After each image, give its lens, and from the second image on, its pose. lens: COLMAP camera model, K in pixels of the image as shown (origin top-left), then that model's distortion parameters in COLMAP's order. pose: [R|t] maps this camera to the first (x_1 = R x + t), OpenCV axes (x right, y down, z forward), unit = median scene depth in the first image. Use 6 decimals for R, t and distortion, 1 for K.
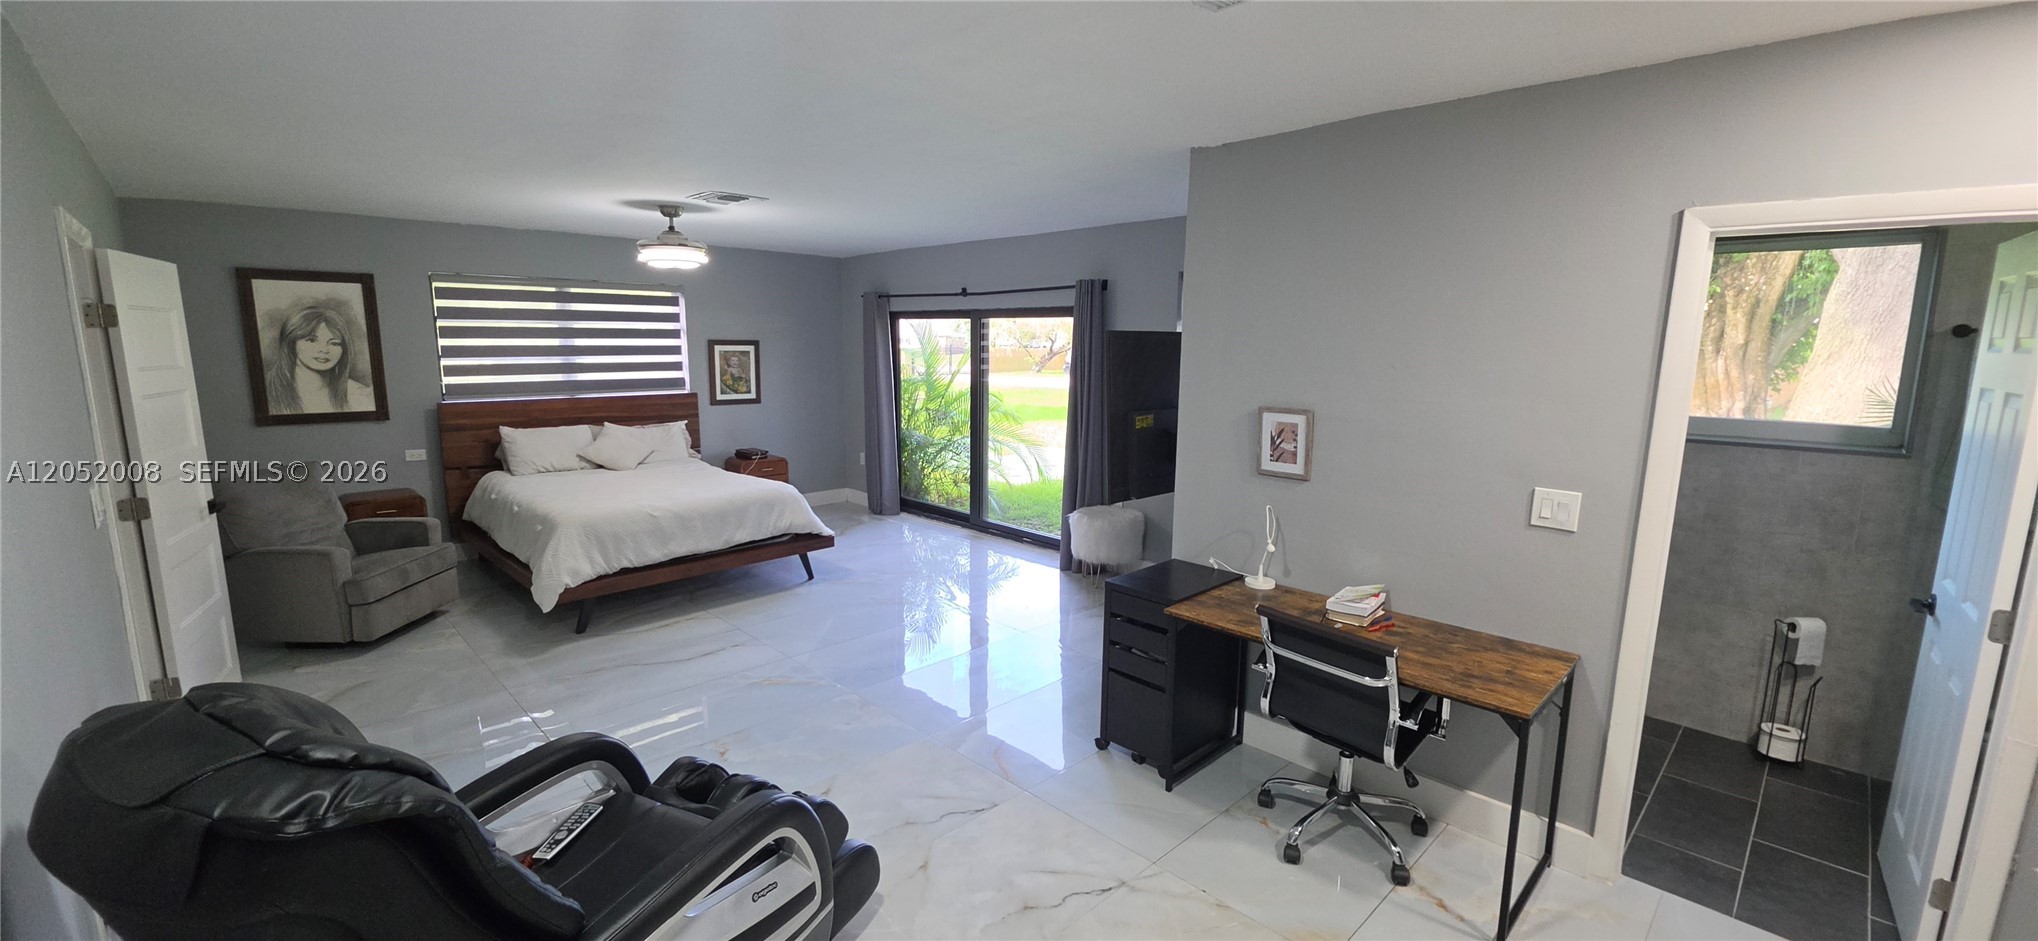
lens RADIAL K [[813.8, 0, 1021.3], [0, 813.8, 472.4], [0, 0, 1]] dist [0.007473, -0.004087]
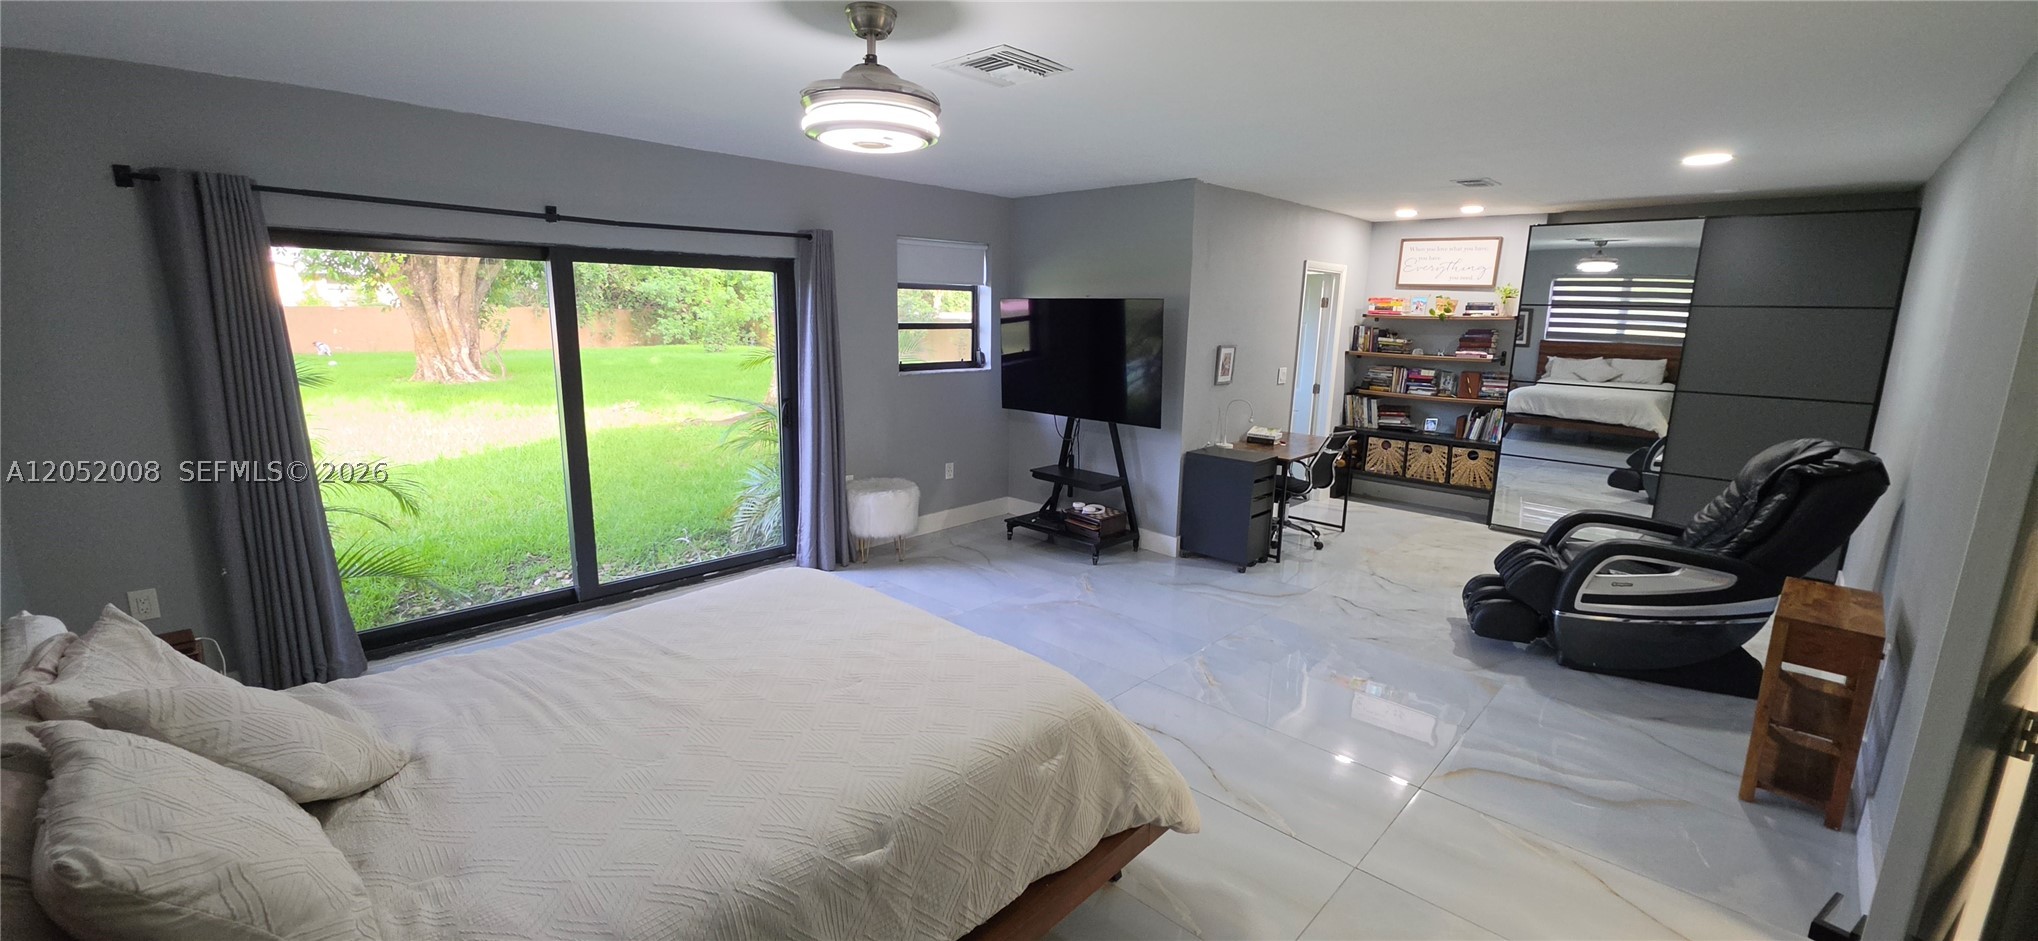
lens RADIAL K [[813.8, 0, 1008.9], [0, 813.8, 467.3], [0, 0, 1]] dist [0.007473, -0.004087]
pose [[-0.024780, -0.201920, 0.979088, -0.680271], [0.145233, 0.968272, 0.203365, -0.117103], [-0.989087, 0.147235, 0.005331, 0.697529]]
